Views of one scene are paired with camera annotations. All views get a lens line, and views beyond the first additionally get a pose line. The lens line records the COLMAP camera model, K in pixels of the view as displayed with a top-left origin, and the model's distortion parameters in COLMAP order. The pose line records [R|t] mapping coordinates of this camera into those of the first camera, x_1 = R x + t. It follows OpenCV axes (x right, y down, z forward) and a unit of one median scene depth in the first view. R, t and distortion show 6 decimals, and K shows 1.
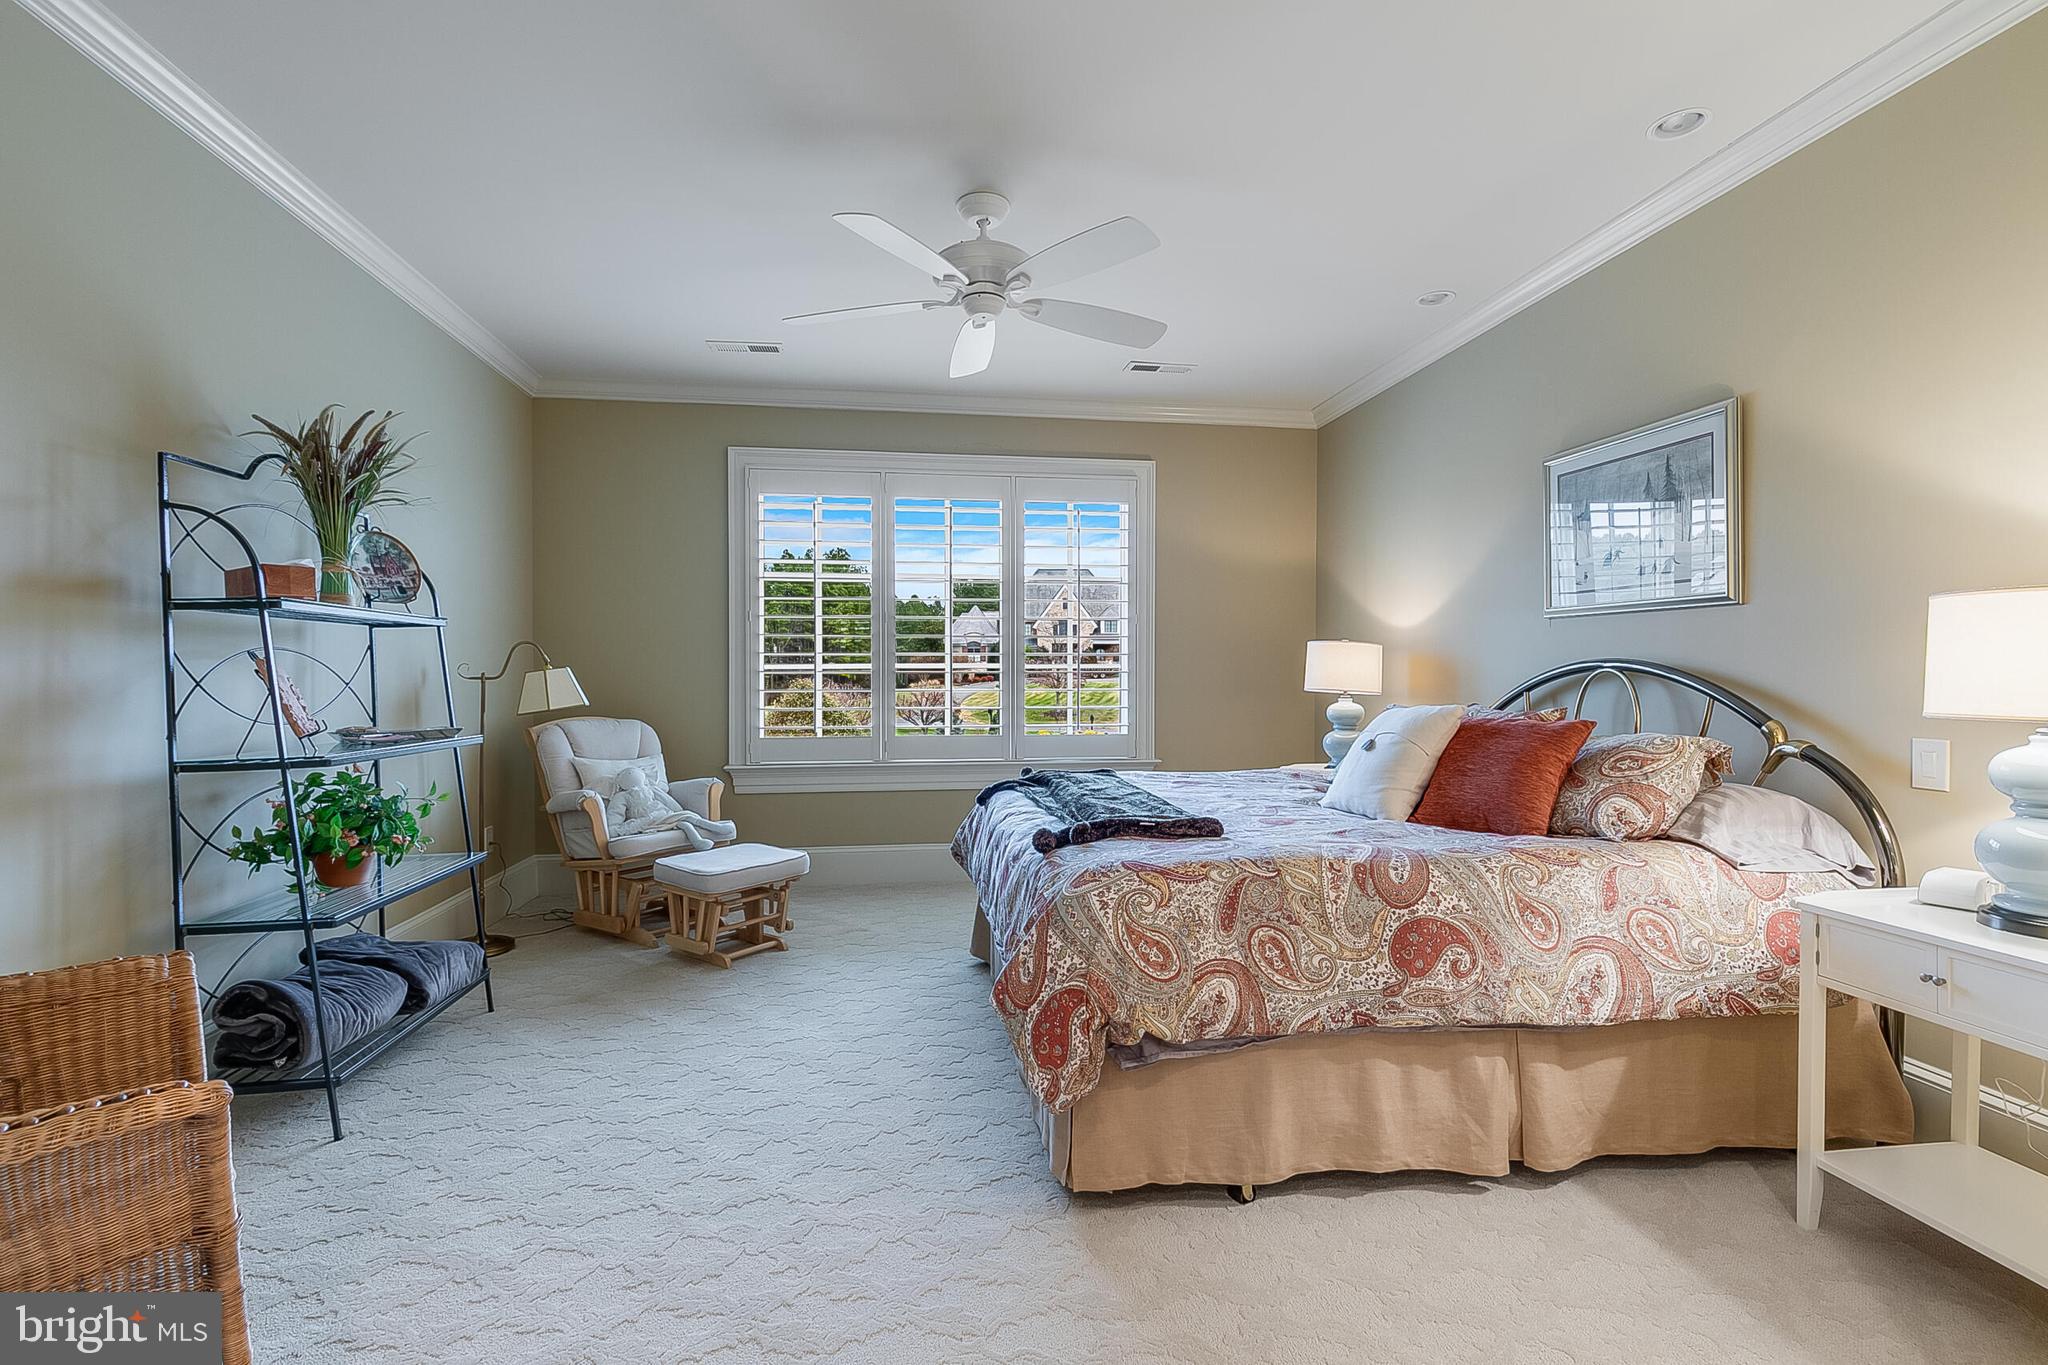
lens RADIAL K [[911.6, 0, 1024.0], [0, 911.6, 682.5], [0, 0, 1]] dist [0.001379, 0.000297]
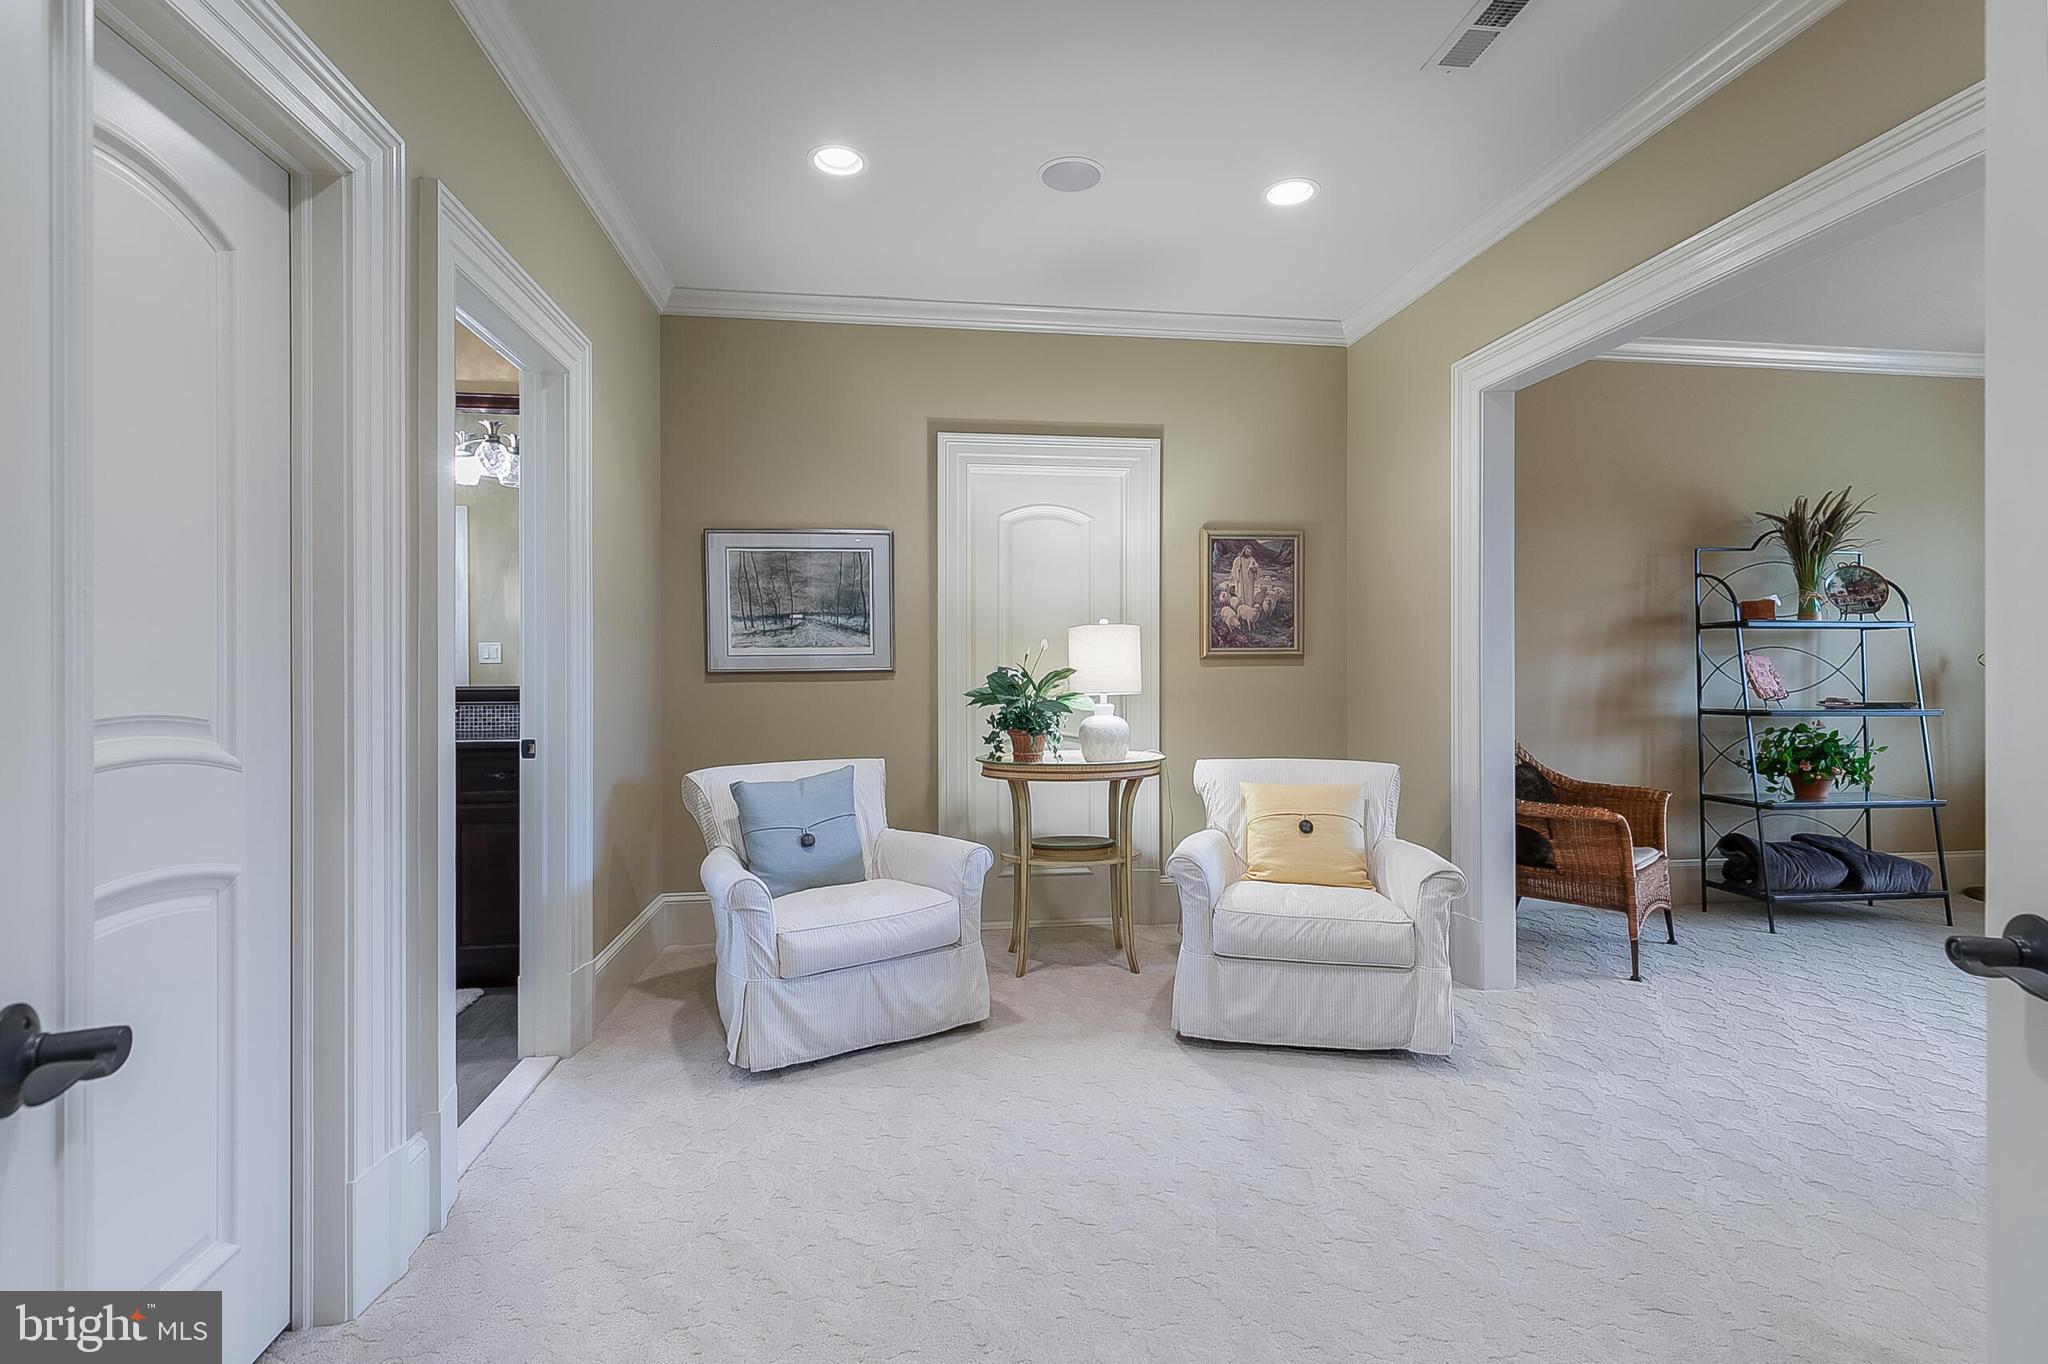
lens RADIAL K [[930.8, 0, 1026.4], [0, 930.8, 657.3], [0, 0, 1]] dist [0.002180, -0.000097]
pose [[-0.007604, -0.002869, -0.999967, 0.958814], [-0.011417, 0.999931, -0.002782, 0.000630], [0.999906, 0.011396, -0.007637, -0.372891]]
